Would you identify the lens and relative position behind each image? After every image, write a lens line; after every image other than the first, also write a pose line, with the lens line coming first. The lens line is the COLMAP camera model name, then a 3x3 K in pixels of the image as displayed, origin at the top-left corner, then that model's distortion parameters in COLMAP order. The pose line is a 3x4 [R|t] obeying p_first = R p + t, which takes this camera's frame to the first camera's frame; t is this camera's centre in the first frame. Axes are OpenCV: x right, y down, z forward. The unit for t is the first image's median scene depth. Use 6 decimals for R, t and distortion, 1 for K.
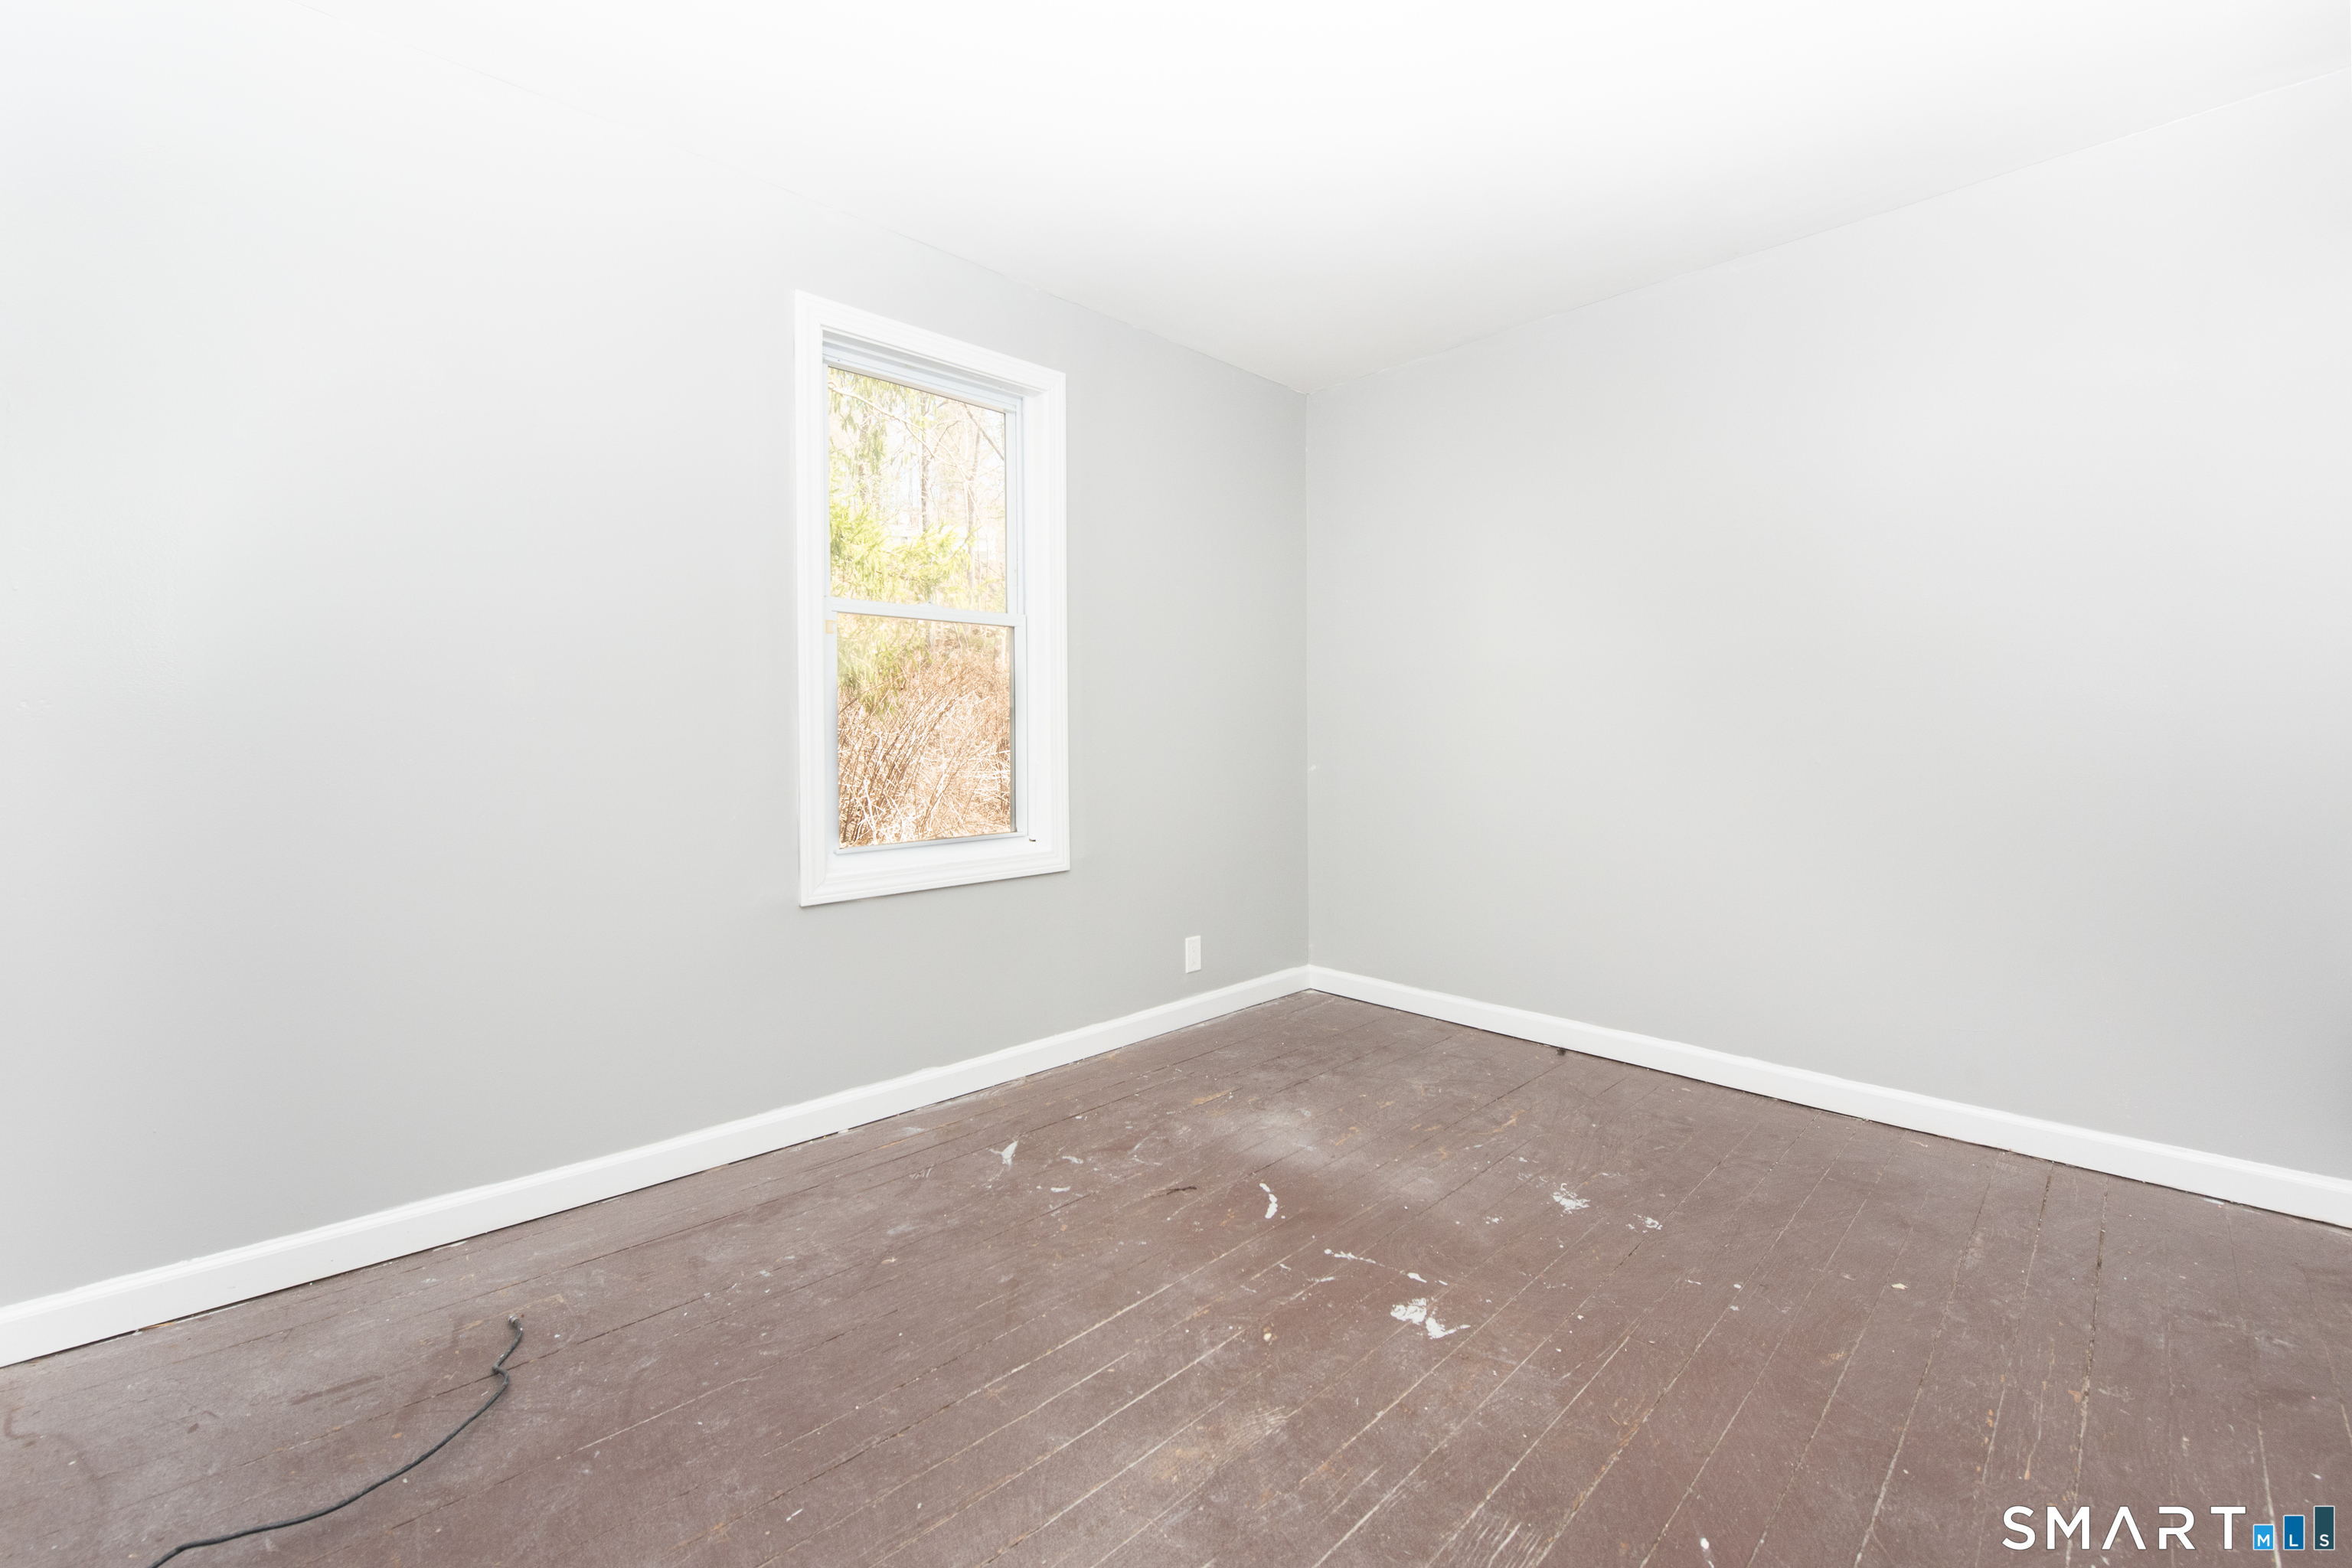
lens RADIAL K [[972.2, 0, 1147.3], [0, 972.2, 750.3], [0, 0, 1]] dist [0.000855, -0.006513]
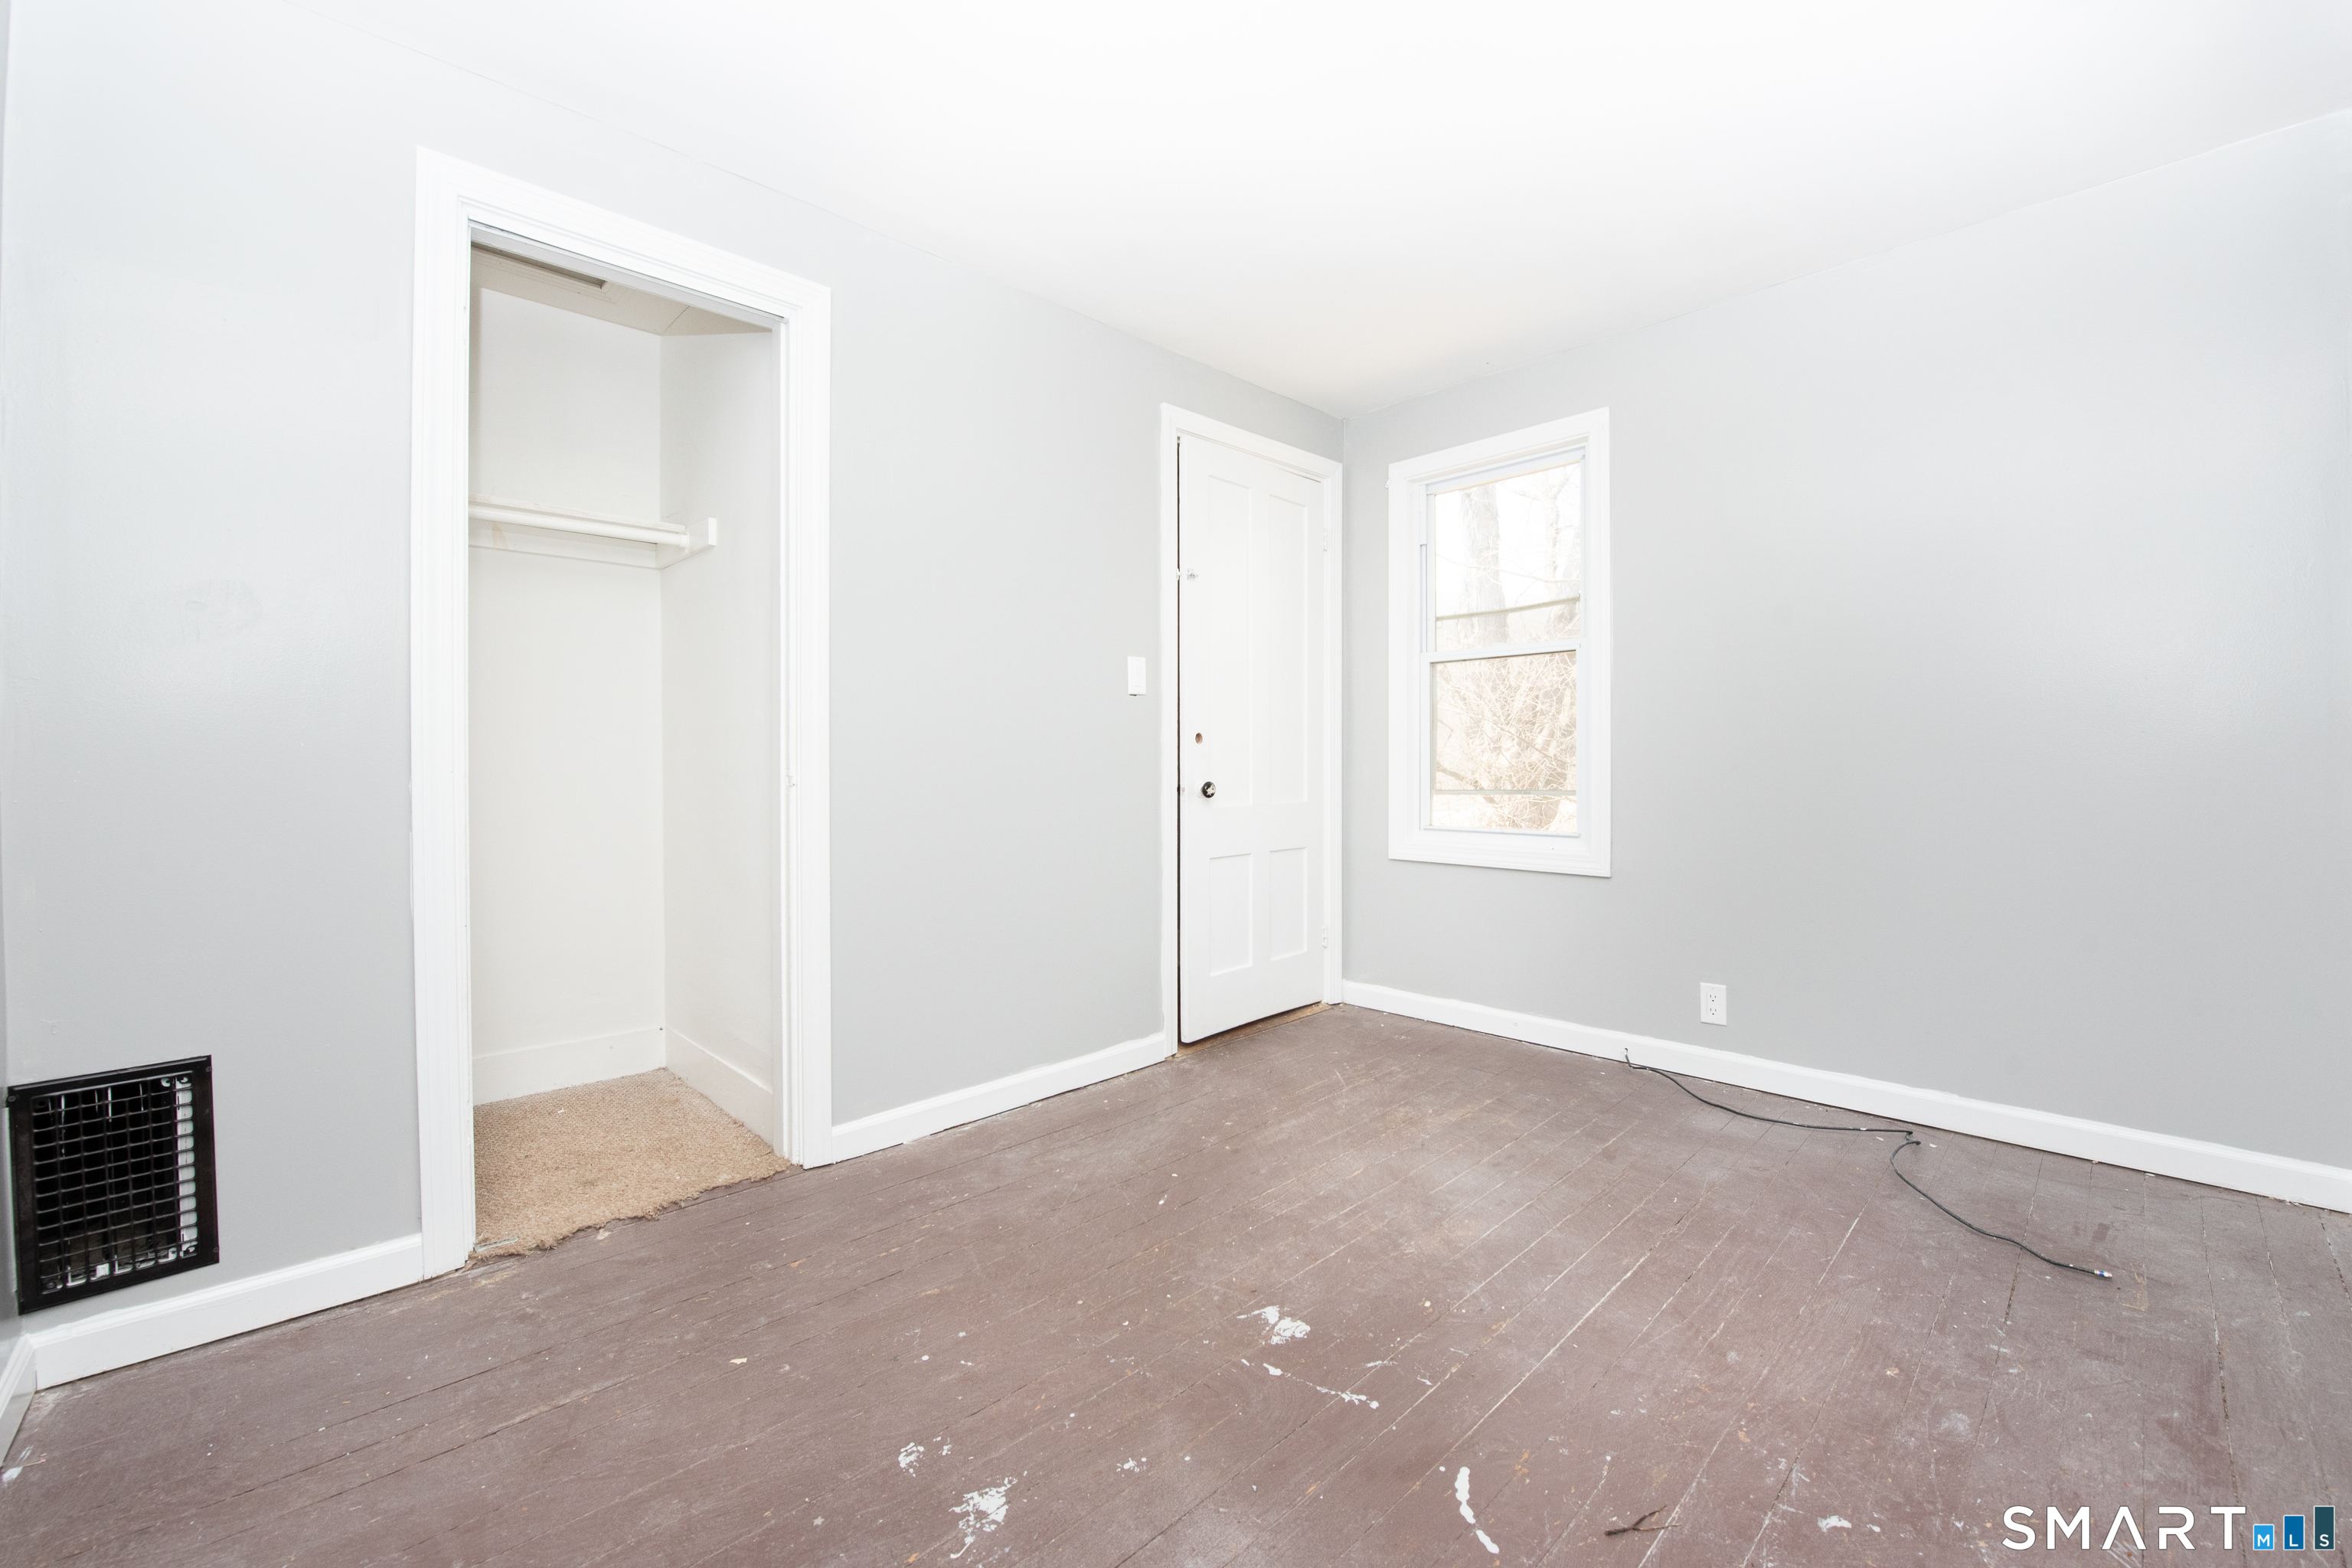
lens RADIAL K [[959.2, 0, 1185.3], [0, 959.2, 772.8], [0, 0, 1]] dist [-0.016566, -0.000885]
pose [[-0.999956, 0.007728, -0.005378, 0.348595], [0.007580, 0.999608, 0.026938, -0.020414], [0.005584, 0.026896, -0.999623, 1.803439]]
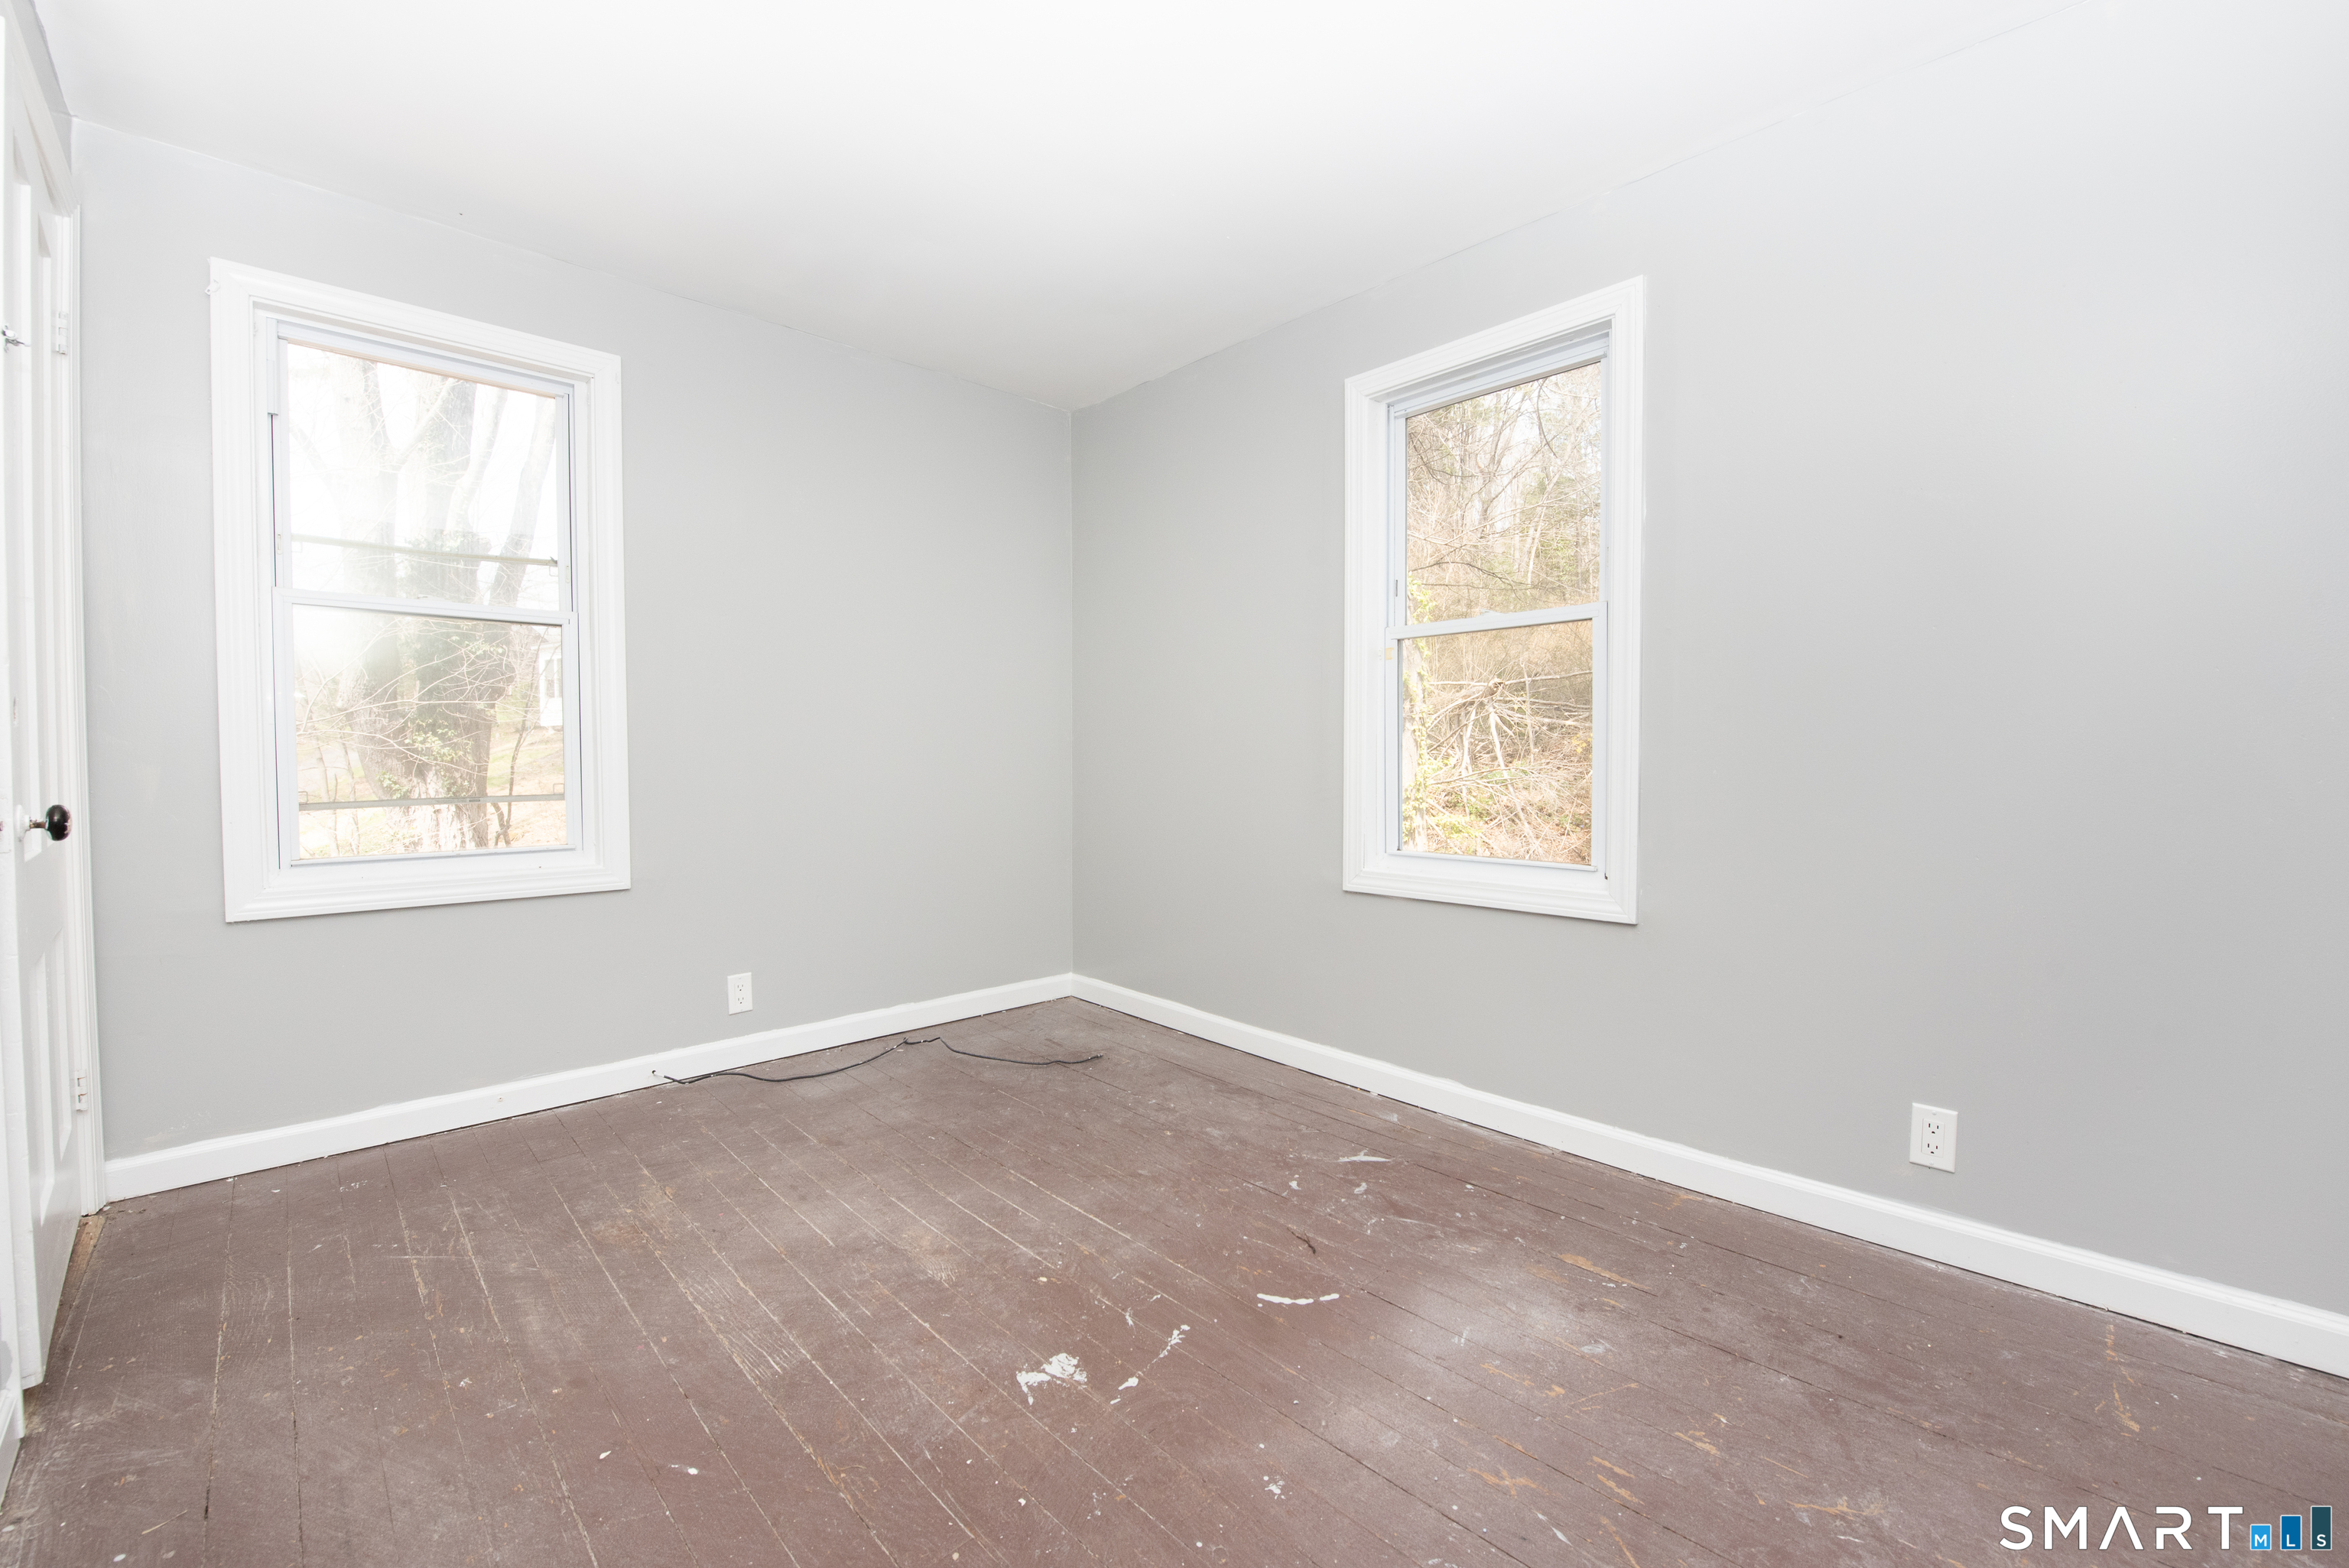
lens RADIAL K [[957.9, 0, 1183.8], [0, 957.9, 772.8], [0, 0, 1]] dist [-0.016566, -0.000885]
pose [[0.000869, 0.023535, -0.999723, 1.079847], [-0.015105, 0.999609, 0.023519, -0.017407], [0.999886, 0.015080, 0.001224, 1.015121]]
